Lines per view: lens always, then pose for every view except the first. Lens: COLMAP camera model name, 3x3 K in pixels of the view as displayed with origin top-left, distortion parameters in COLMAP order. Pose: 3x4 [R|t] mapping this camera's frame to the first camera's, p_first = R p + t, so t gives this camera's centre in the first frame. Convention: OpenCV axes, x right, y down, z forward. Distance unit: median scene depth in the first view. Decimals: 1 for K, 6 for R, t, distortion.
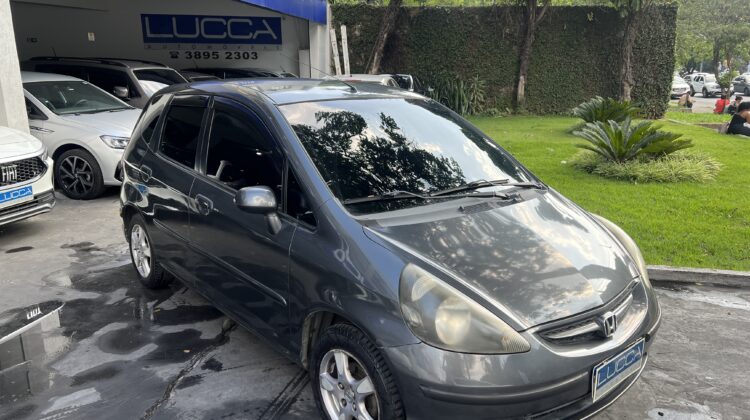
lens RADIAL K [[601.1, 0, 372.5], [0, 601.1, 205.8], [0, 0, 1]] dist [0.017706, -0.018302]
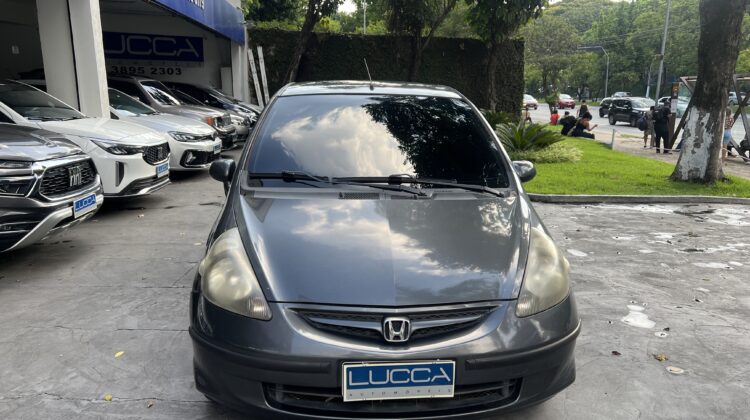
lens RADIAL K [[601.1, 0, 374.9], [0, 601.1, 215.2], [0, 0, 1]] dist [0.017706, -0.018302]
pose [[0.963490, -0.040835, 0.264612, -0.154352], [0.045134, 0.998929, -0.010185, 0.039081], [-0.263913, 0.021757, 0.964301, -0.145571]]
